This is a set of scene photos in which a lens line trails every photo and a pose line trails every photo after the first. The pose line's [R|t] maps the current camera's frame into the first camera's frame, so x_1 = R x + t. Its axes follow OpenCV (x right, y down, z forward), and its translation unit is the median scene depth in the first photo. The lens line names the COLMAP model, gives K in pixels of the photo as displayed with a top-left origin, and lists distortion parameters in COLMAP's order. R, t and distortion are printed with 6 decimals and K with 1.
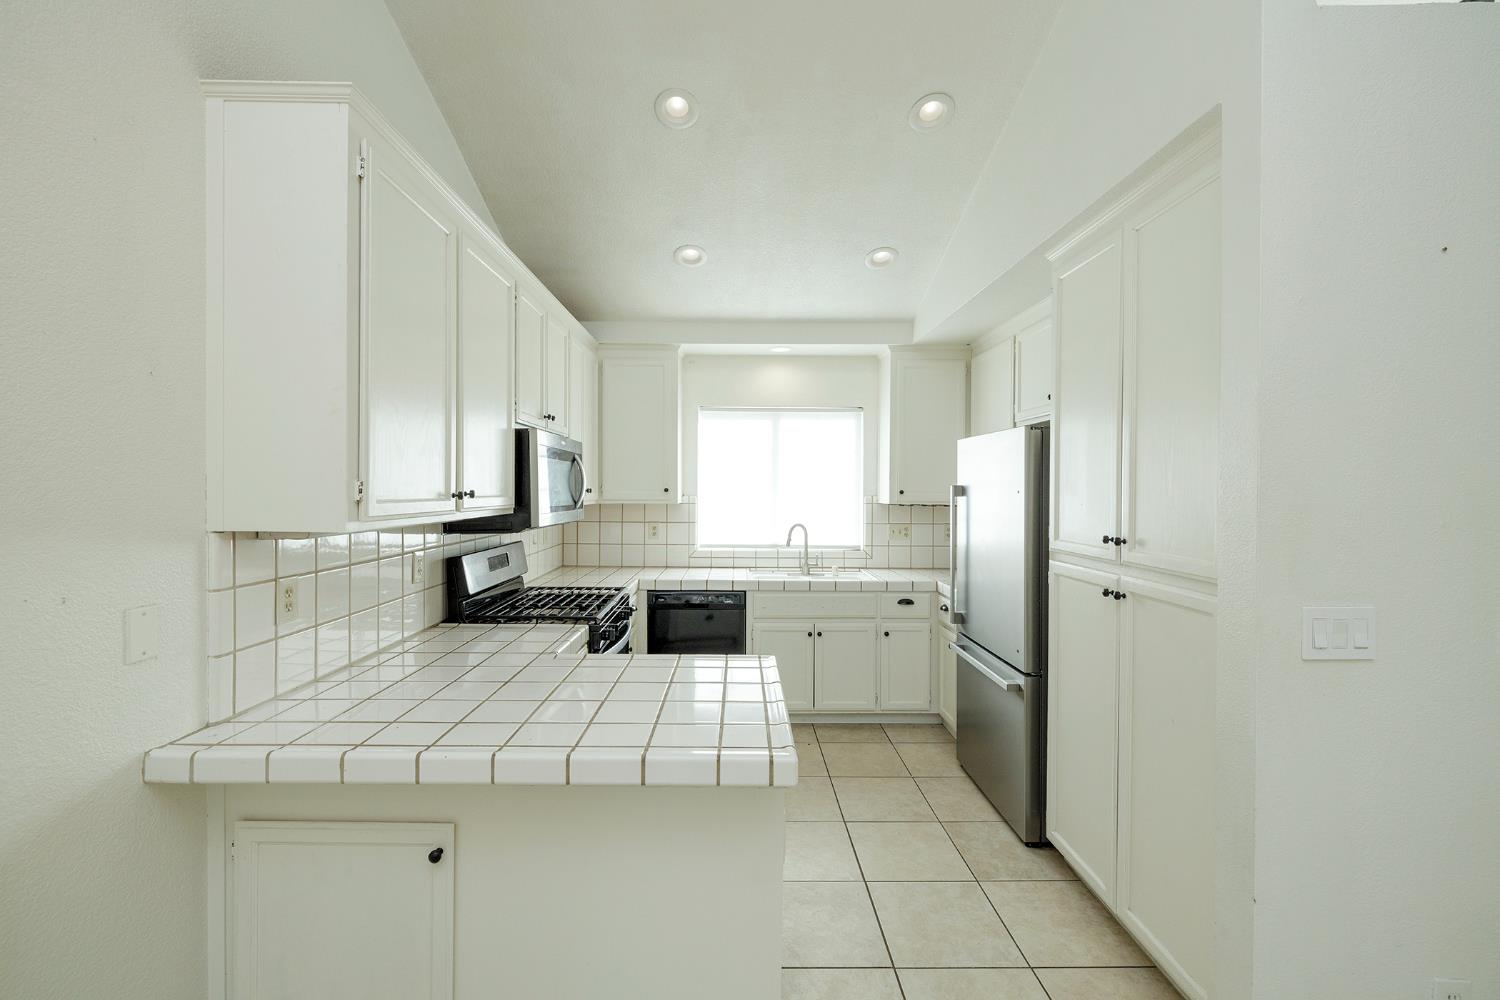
lens RADIAL K [[627.8, 0, 742.8], [0, 627.8, 494.4], [0, 0, 1]] dist [0.001755, -0.000348]
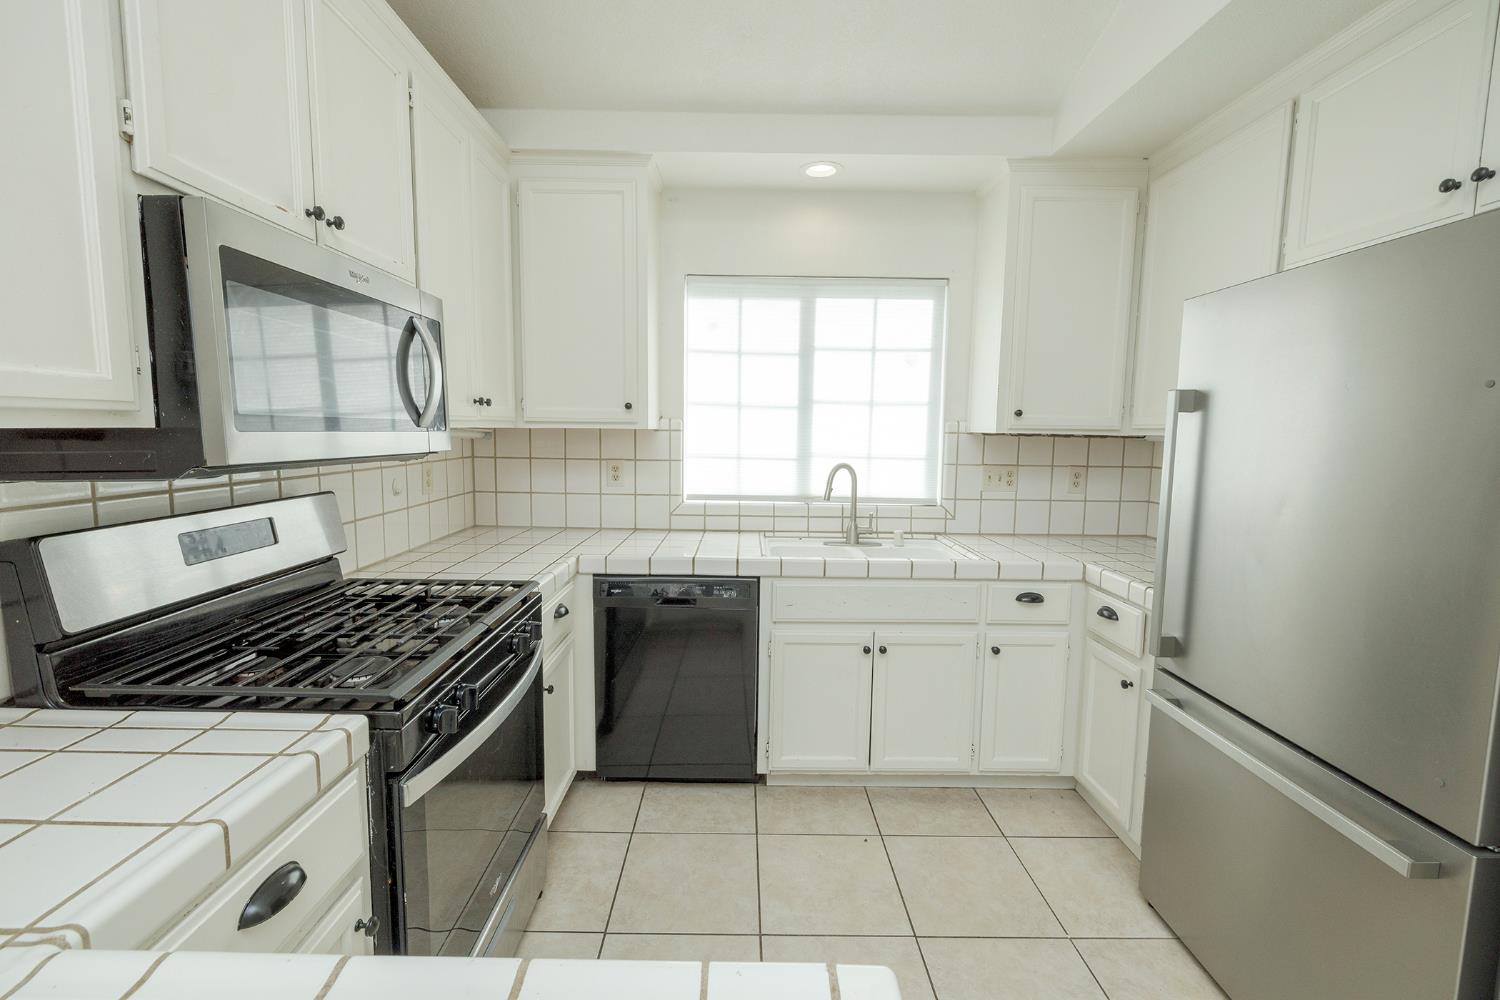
lens RADIAL K [[627.8, 0, 741.0], [0, 627.8, 494.9], [0, 0, 1]] dist [0.001755, -0.000348]
pose [[0.999867, 0.009135, -0.013546, -0.005050], [-0.007813, 0.995476, 0.094688, 0.021298], [0.014350, -0.094569, 0.995415, 0.414113]]
